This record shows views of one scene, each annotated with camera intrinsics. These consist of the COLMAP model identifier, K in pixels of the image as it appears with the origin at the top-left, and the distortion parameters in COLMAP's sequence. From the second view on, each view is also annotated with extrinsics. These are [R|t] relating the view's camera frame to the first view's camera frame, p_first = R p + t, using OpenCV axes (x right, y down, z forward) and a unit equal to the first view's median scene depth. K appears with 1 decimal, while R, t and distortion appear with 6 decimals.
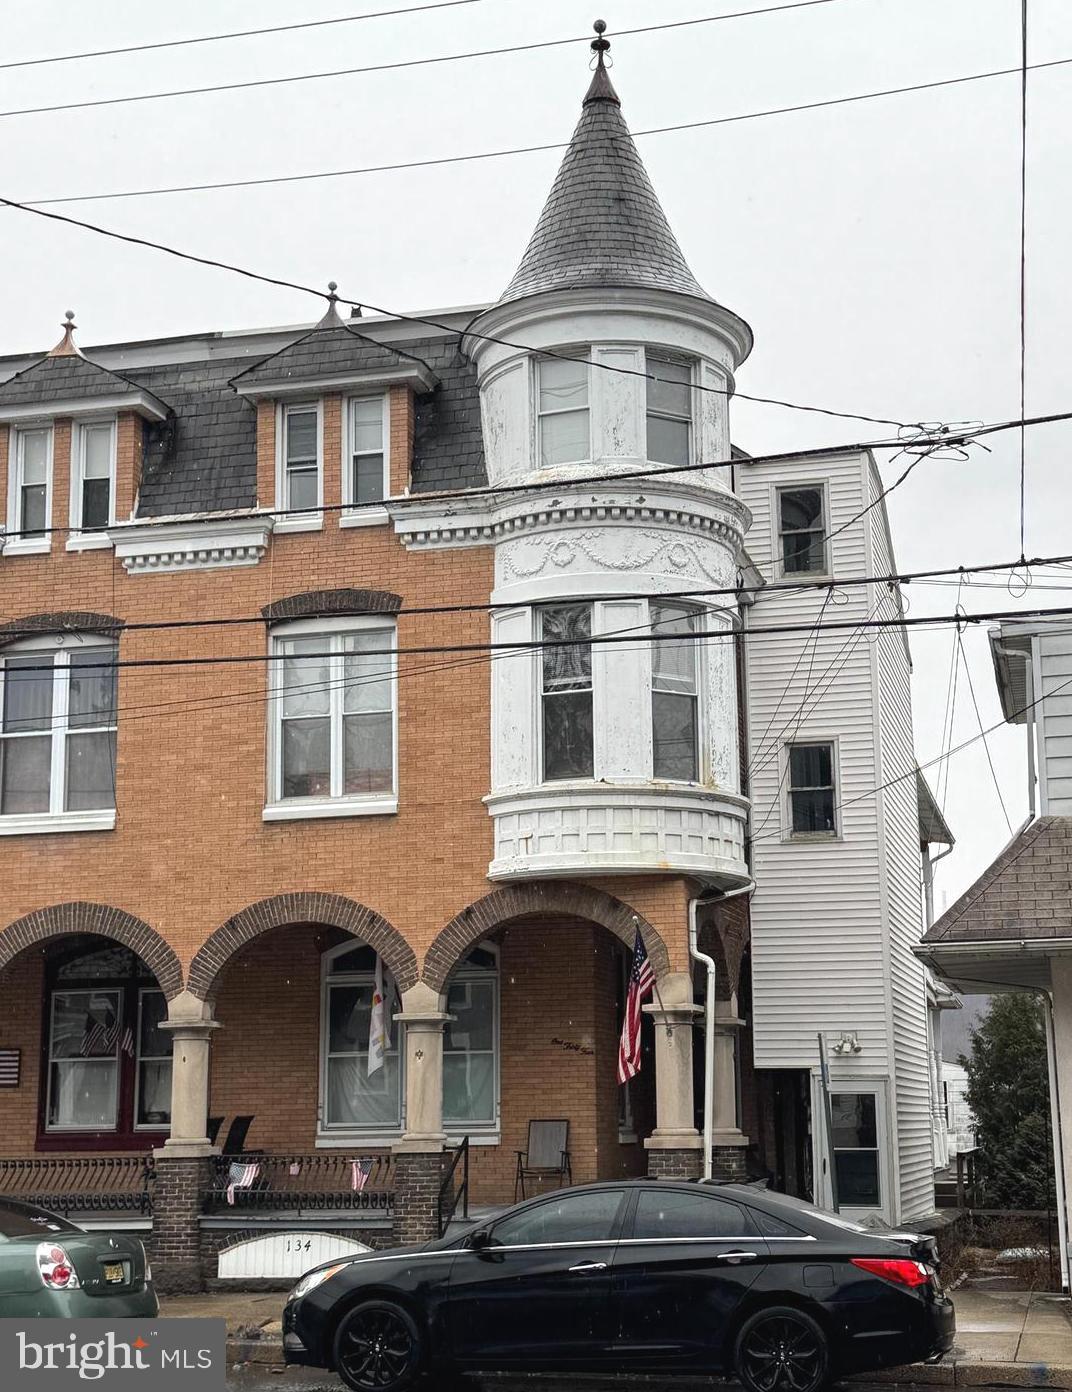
lens RADIAL K [[2116.7, 0, 547.7], [0, 2116.7, 709.4], [0, 0, 1]] dist [0.140104, 0.000000]
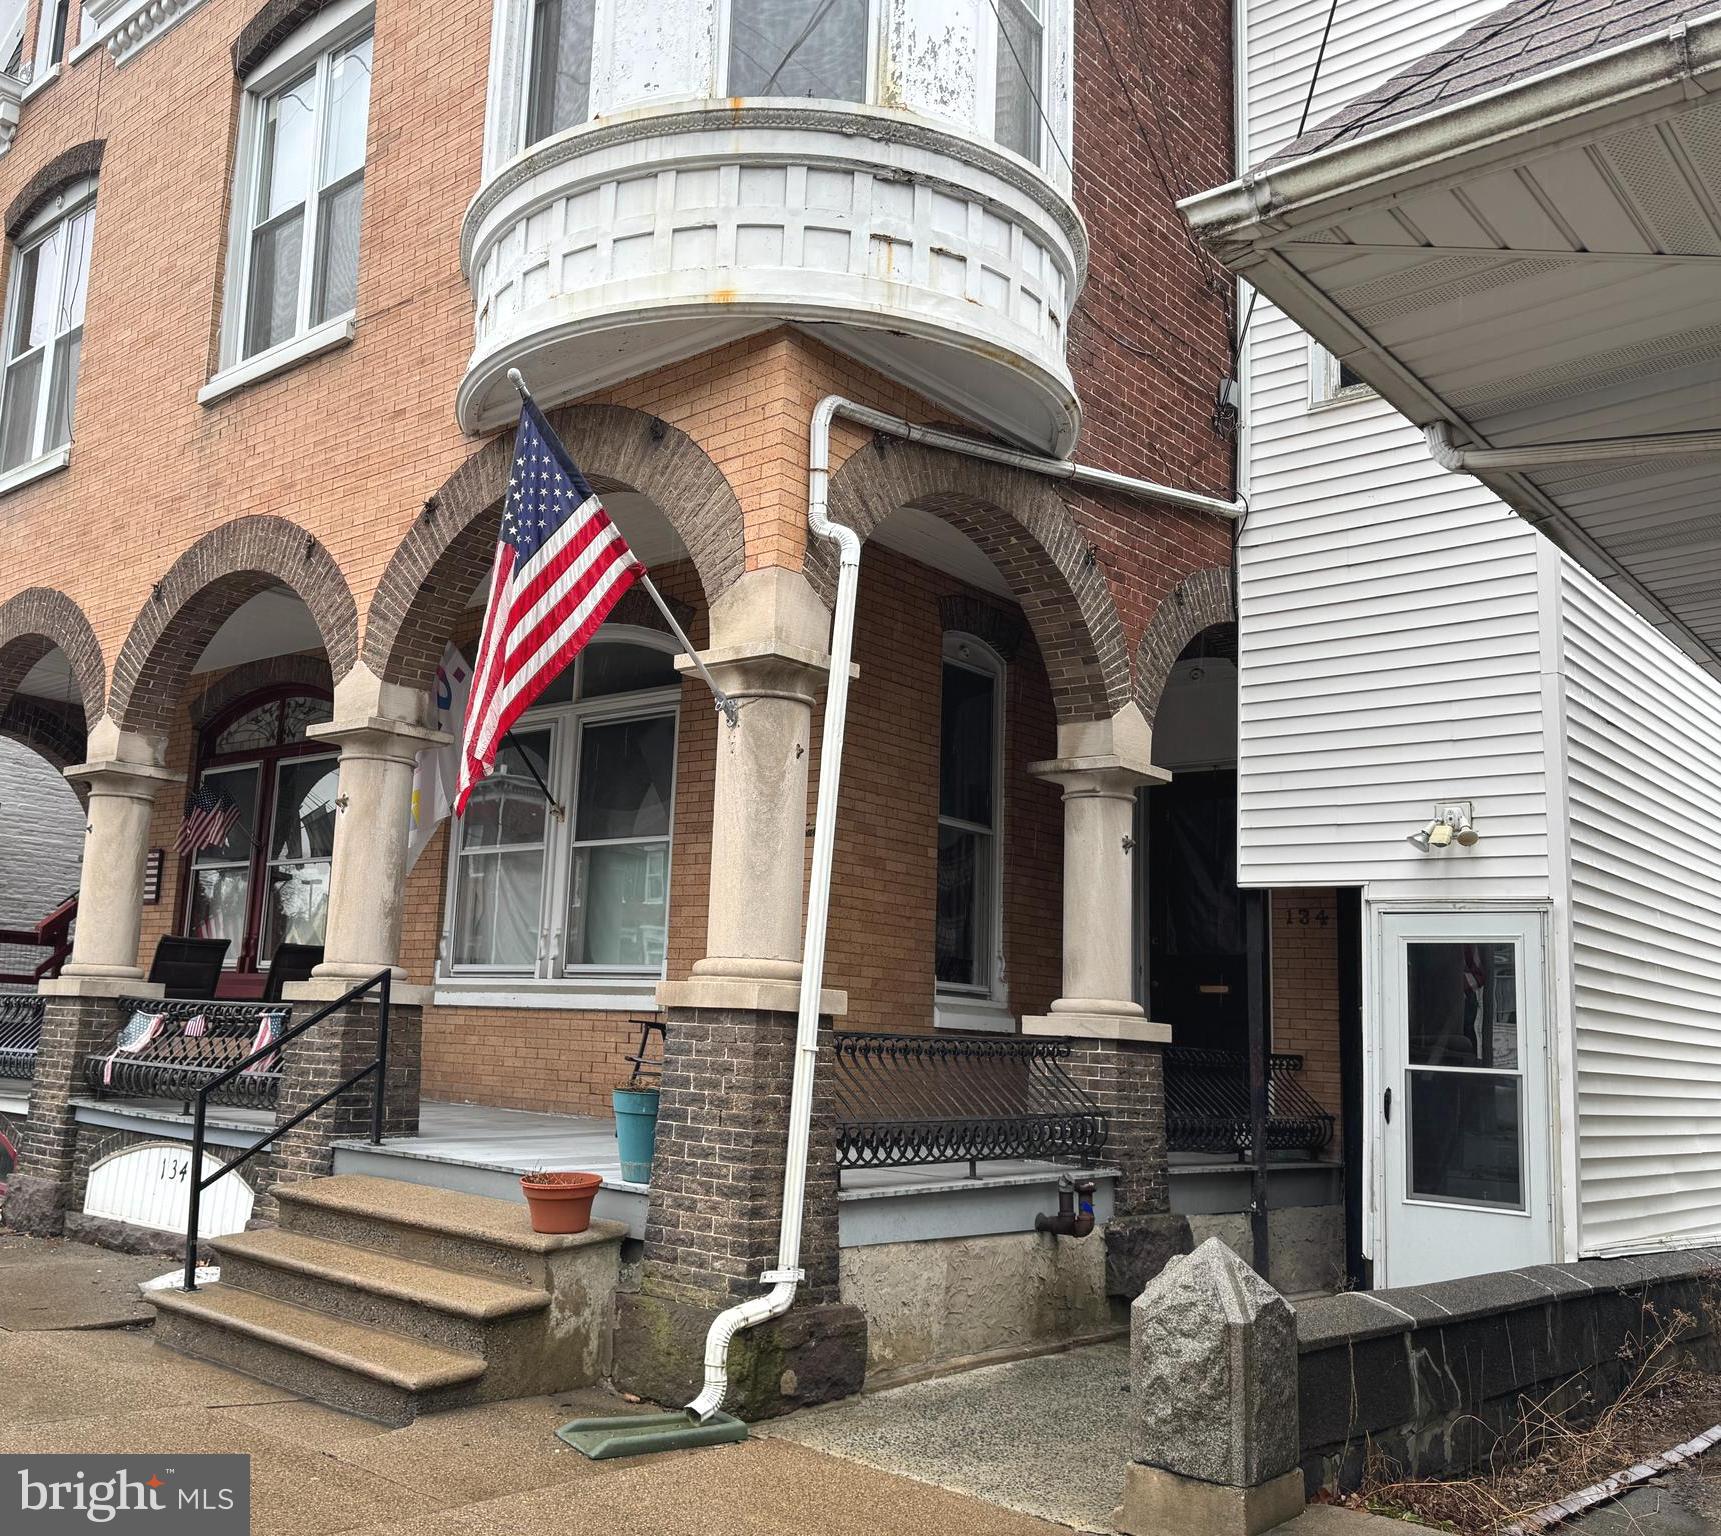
lens RADIAL K [[1612.3, 0, 692.8], [0, 1612.3, 782.4], [0, 0, 1]] dist [0.079351, 0.000000]
pose [[0.875411, -0.021833, -0.482885, 0.181682], [0.034209, 0.999273, 0.016835, 0.148554], [0.482167, -0.031256, 0.875522, 0.689870]]
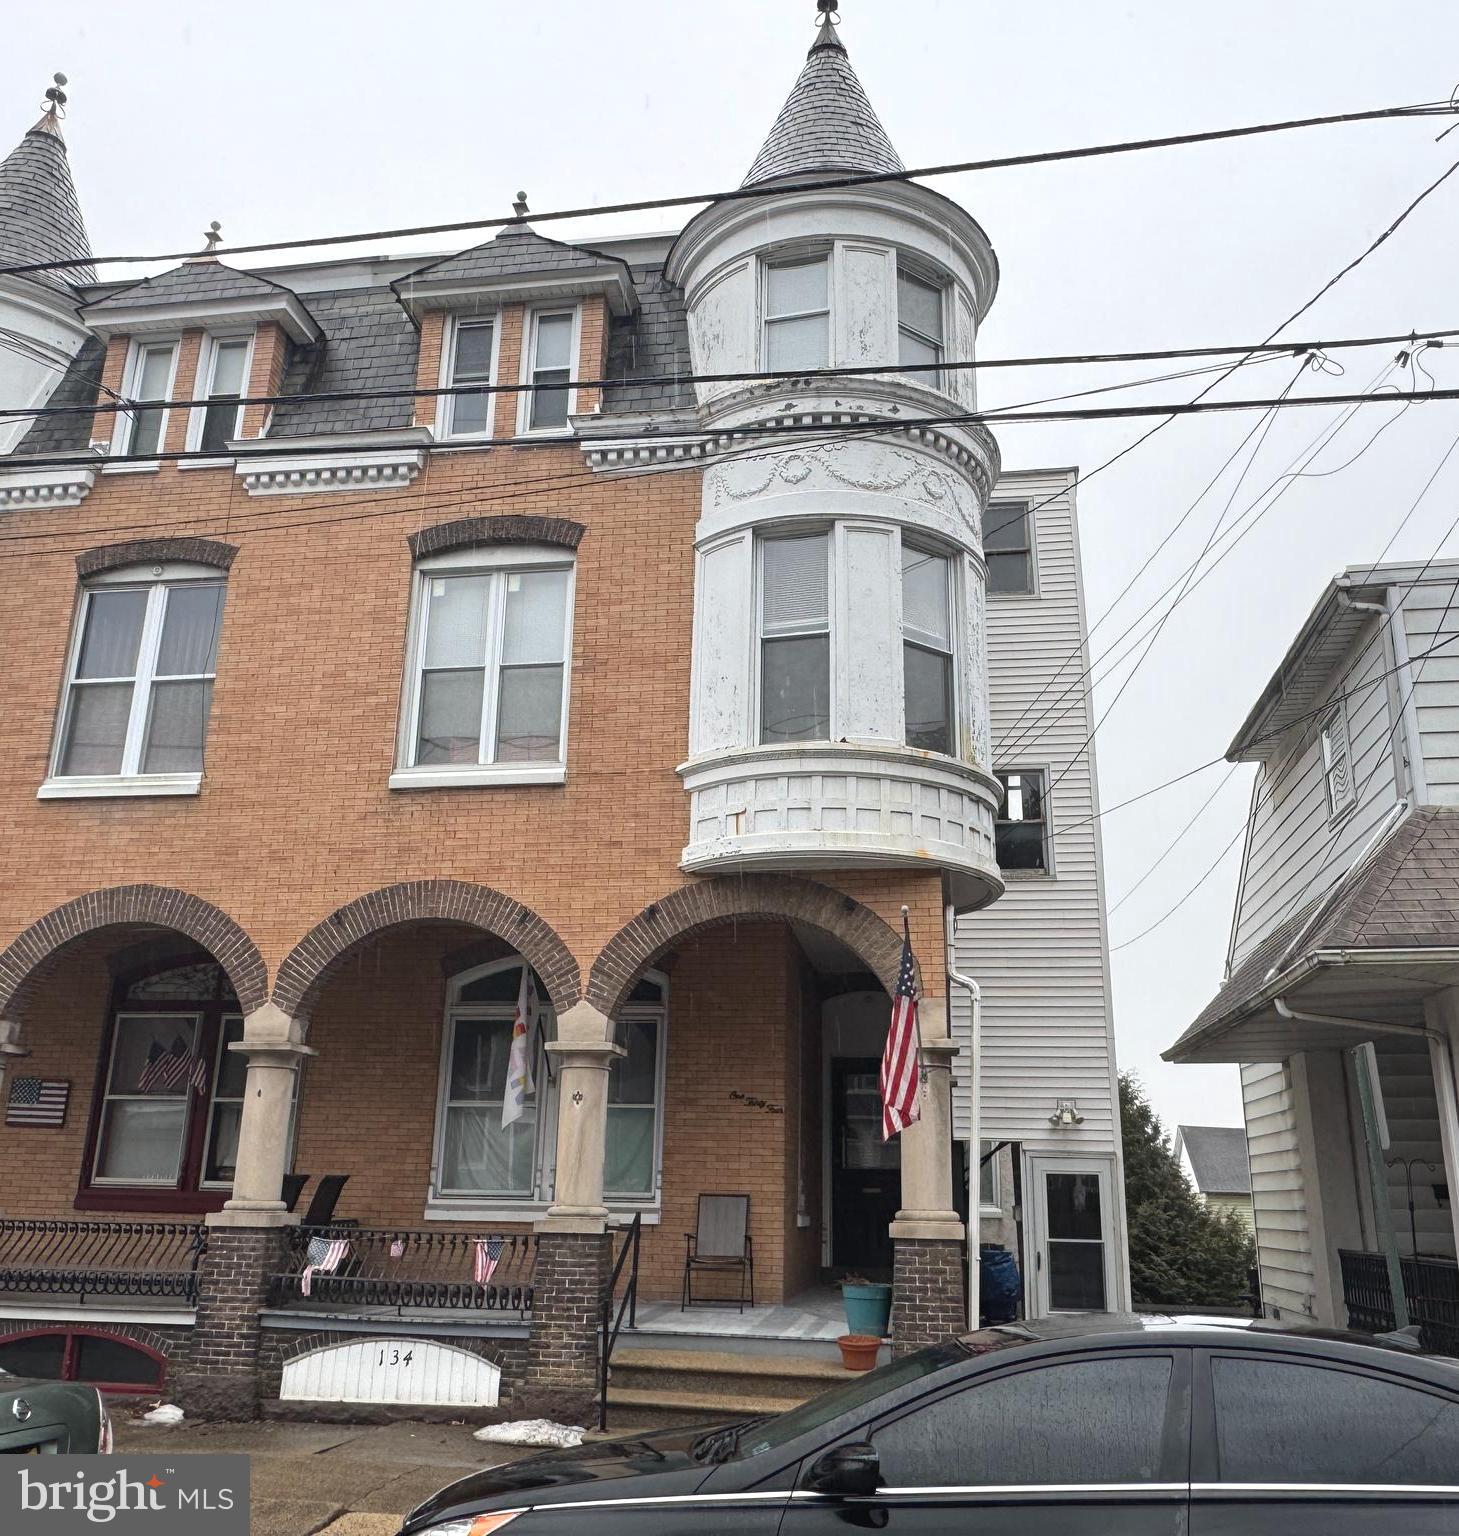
lens RADIAL K [[1413.3, 0, 726.7], [0, 1413.3, 735.3], [0, 0, 1]] dist [-0.005673, 0.000000]
pose [[0.994088, 0.061904, 0.089204, -0.058431], [-0.049866, 0.990079, -0.131366, 0.095577], [-0.096451, 0.126141, 0.987312, 0.473218]]
